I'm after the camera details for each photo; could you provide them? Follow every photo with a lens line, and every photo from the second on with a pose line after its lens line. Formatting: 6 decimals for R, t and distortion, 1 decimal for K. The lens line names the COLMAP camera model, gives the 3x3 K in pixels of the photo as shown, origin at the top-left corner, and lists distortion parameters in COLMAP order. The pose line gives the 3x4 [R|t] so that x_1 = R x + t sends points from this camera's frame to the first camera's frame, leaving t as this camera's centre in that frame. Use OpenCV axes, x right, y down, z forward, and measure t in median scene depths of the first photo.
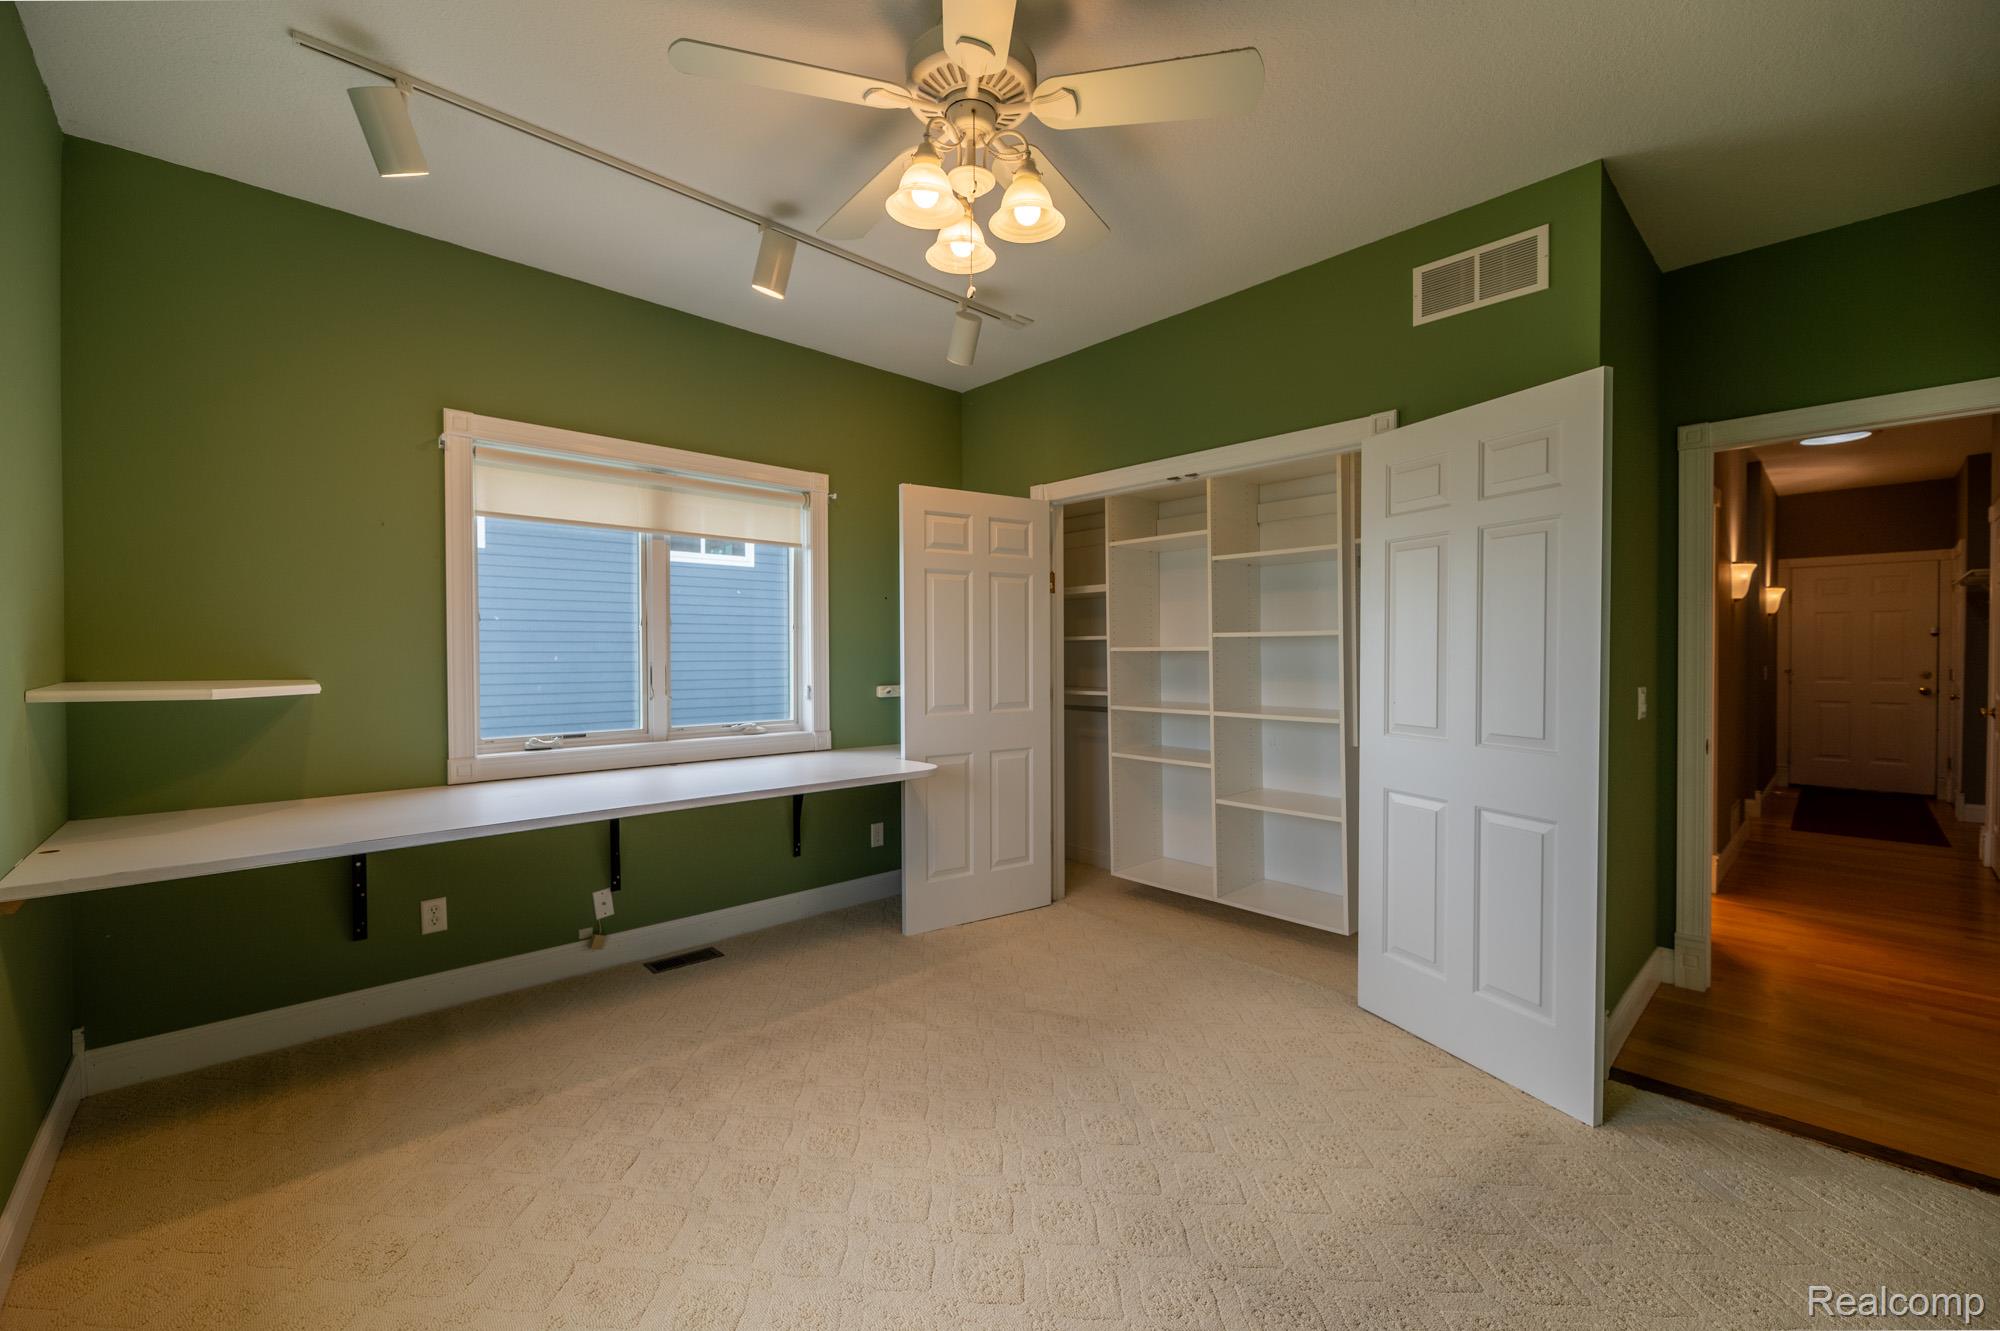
lens RADIAL K [[805.2, 0, 1005.4], [0, 805.2, 666.1], [0, 0, 1]] dist [0.000689, -0.003894]
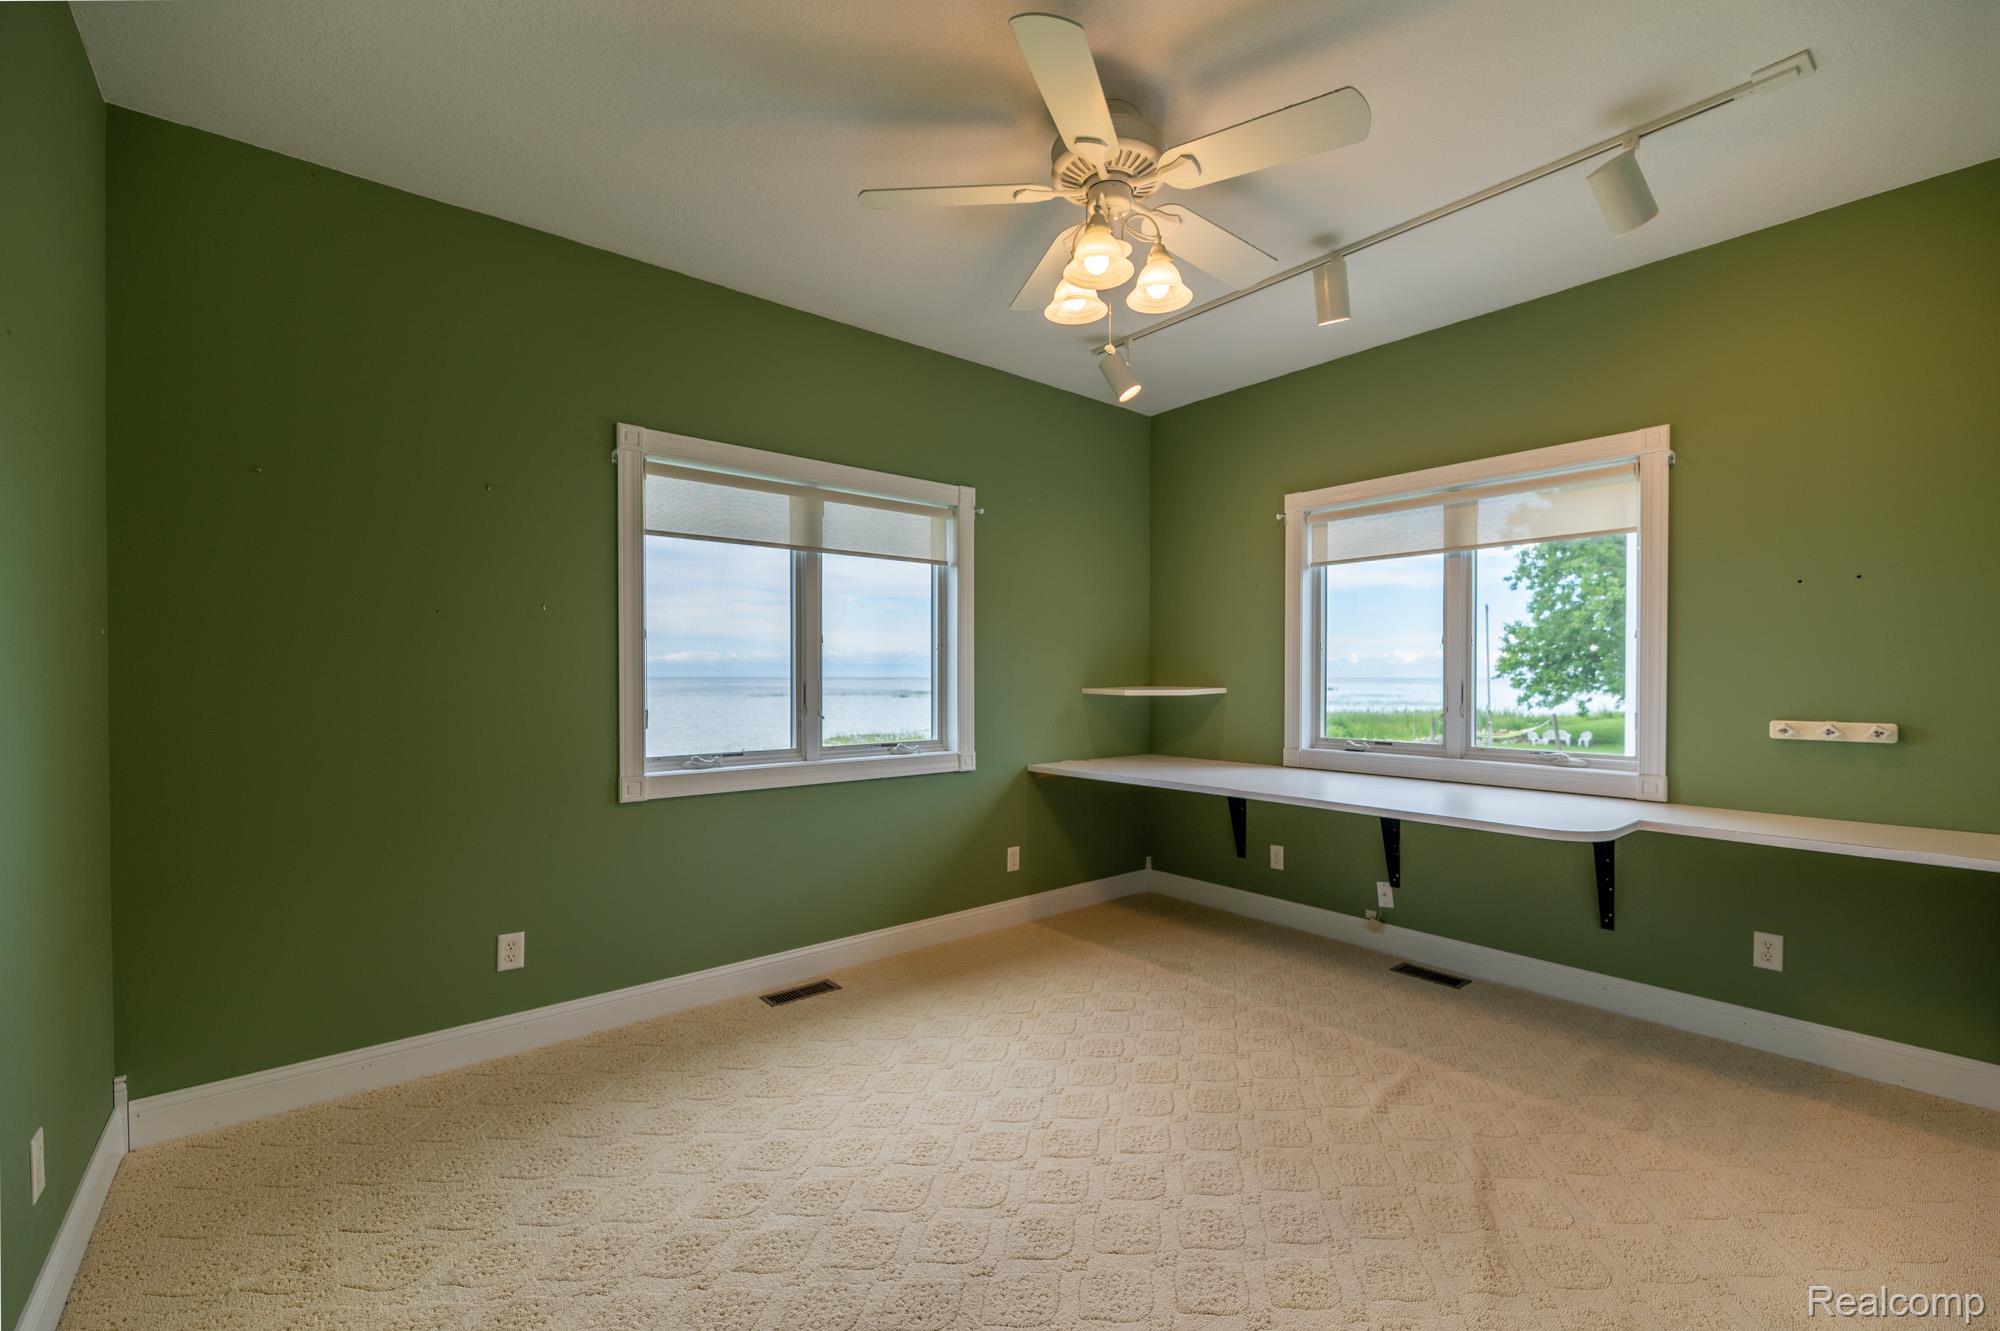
lens RADIAL K [[805.2, 0, 1005.4], [0, 805.2, 666.1], [0, 0, 1]] dist [0.000689, -0.003894]
pose [[-0.050080, -0.005593, -0.998730, 0.696952], [-0.010486, 0.999932, -0.005074, -0.011870], [0.998690, 0.010218, -0.050136, 0.567295]]
